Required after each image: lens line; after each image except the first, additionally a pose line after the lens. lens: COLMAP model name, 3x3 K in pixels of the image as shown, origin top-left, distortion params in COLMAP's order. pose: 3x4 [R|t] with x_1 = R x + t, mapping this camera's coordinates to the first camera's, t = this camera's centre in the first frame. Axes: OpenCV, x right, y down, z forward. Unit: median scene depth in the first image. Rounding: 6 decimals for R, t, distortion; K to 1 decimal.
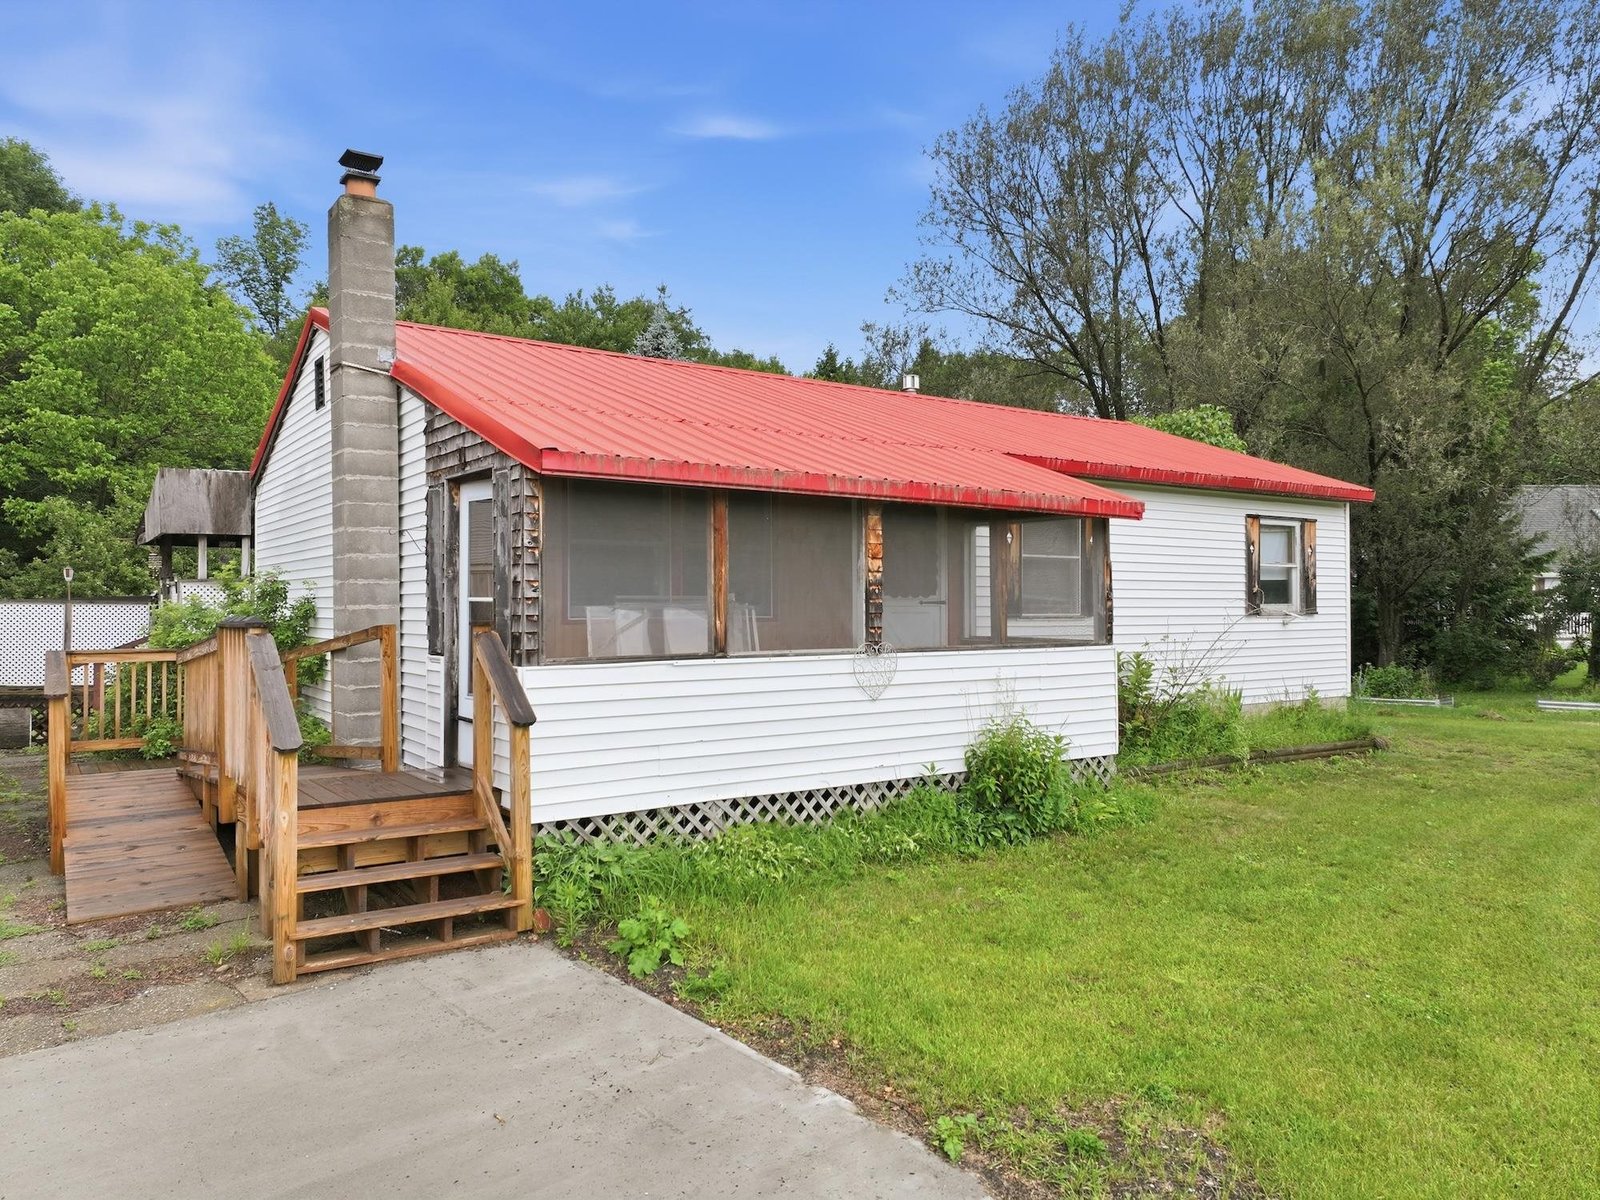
lens RADIAL K [[1129.7, 0, 800.0], [0, 1129.7, 600.0], [0, 0, 1]] dist [0.031173, 0.000057]
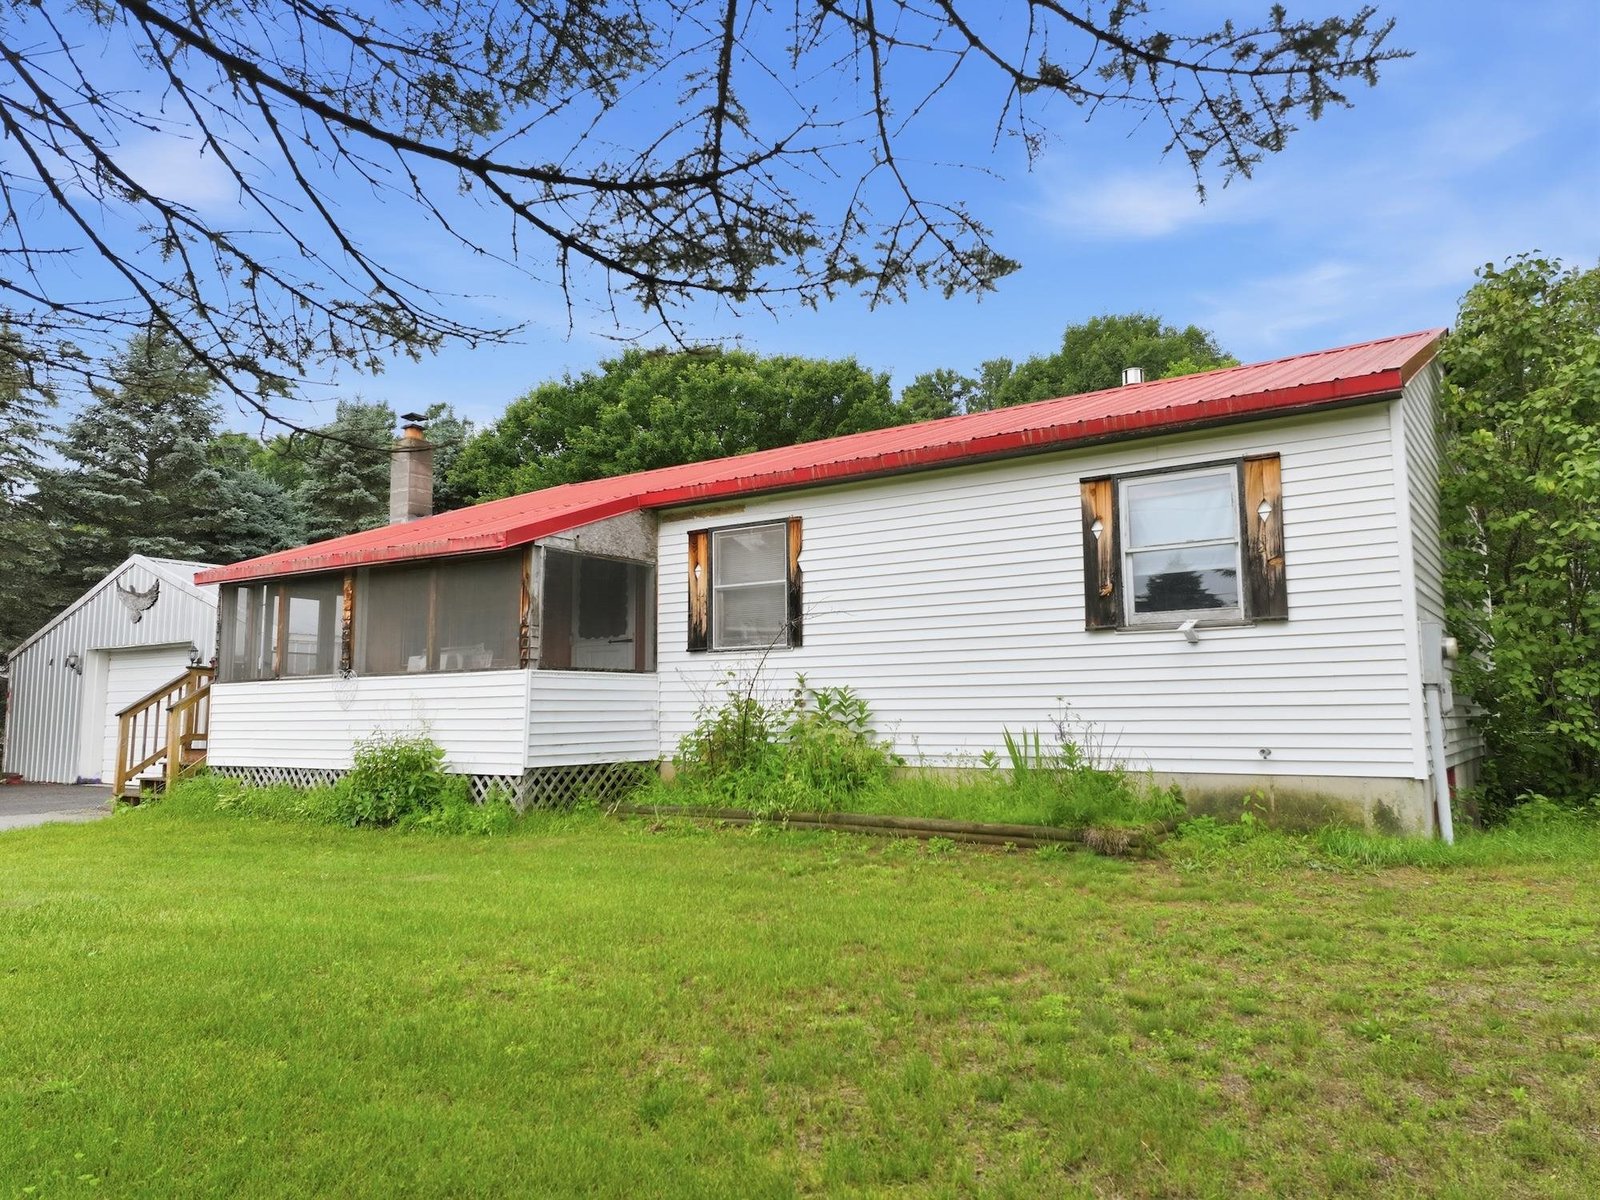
lens RADIAL K [[1129.7, 0, 800.0], [0, 1129.7, 600.0], [0, 0, 1]] dist [0.031173, 0.000057]
pose [[0.349098, -0.098575, -0.931887, 0.925737], [0.013268, 0.994872, -0.100267, 0.057467], [0.936992, 0.022639, 0.348616, 0.605720]]
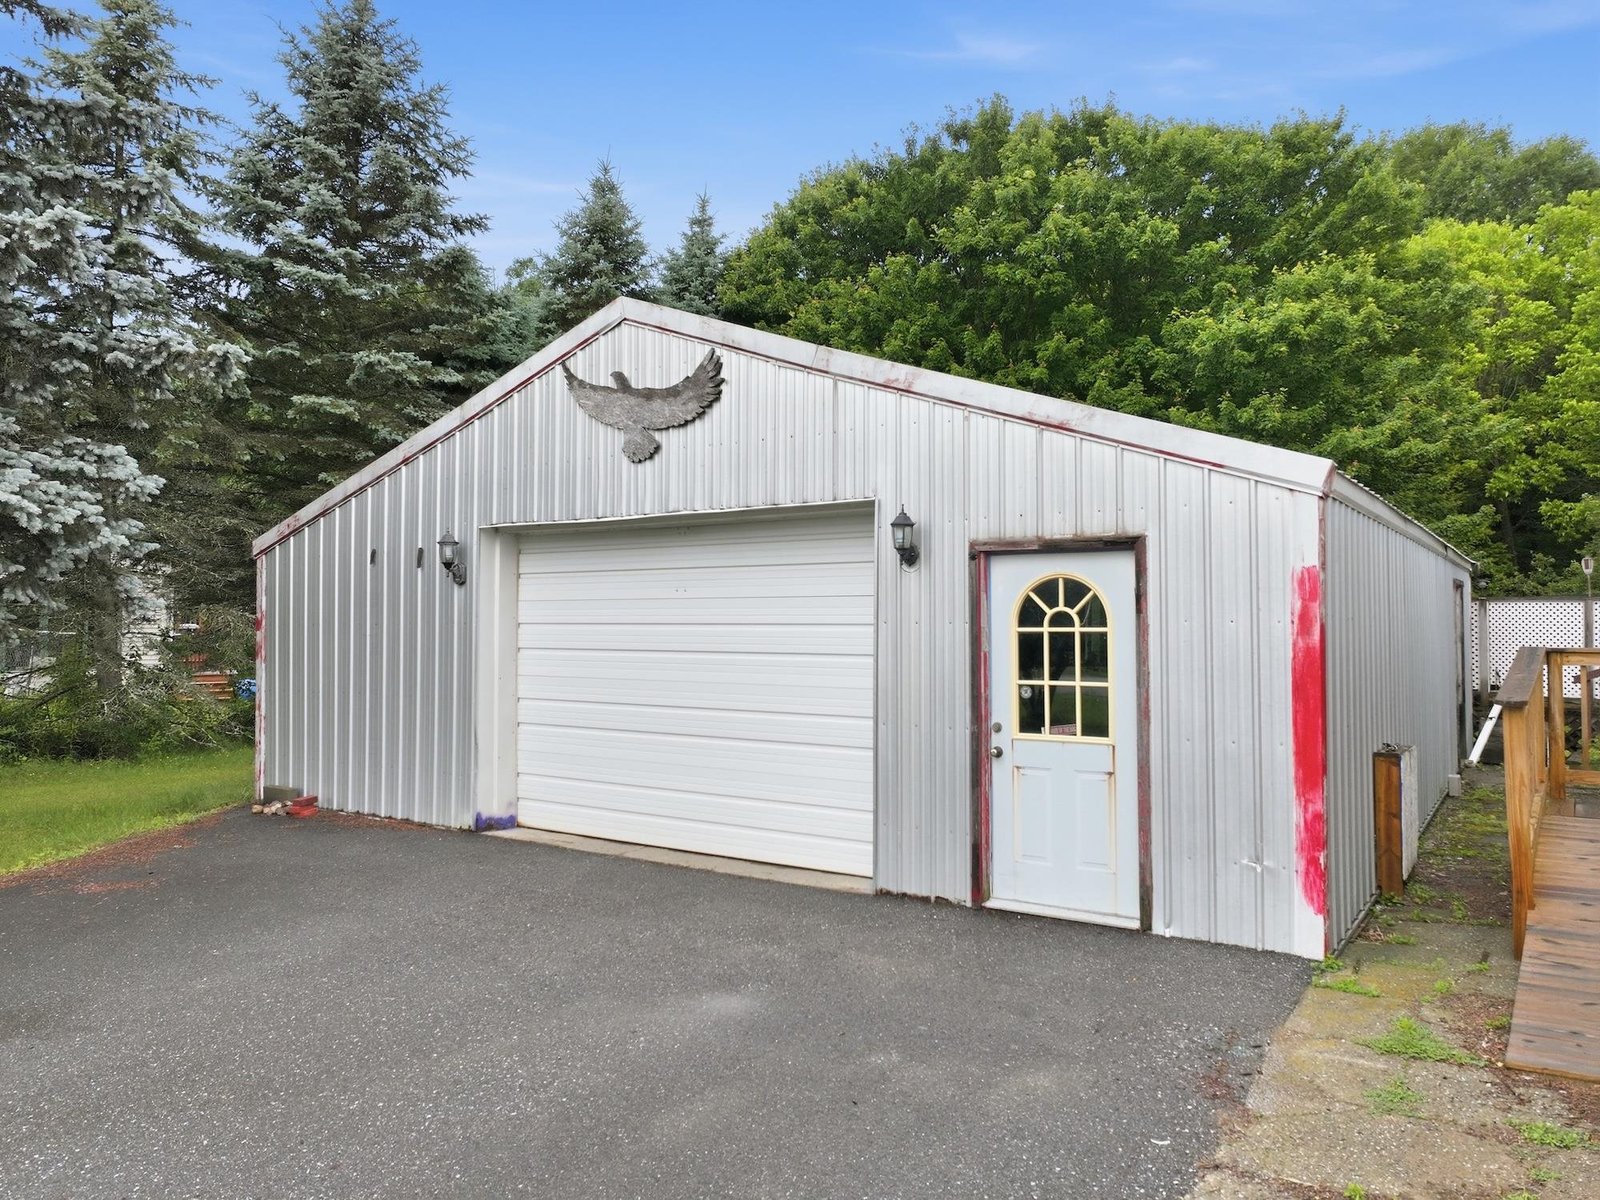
lens RADIAL K [[1129.7, 0, 800.0], [0, 1129.7, 600.0], [0, 0, 1]] dist [0.031173, 0.000057]
pose [[0.366707, -0.022898, -0.930055, -0.092098], [0.009899, 0.999737, -0.020710, 0.017676], [0.930284, -0.001612, 0.366837, 0.200143]]
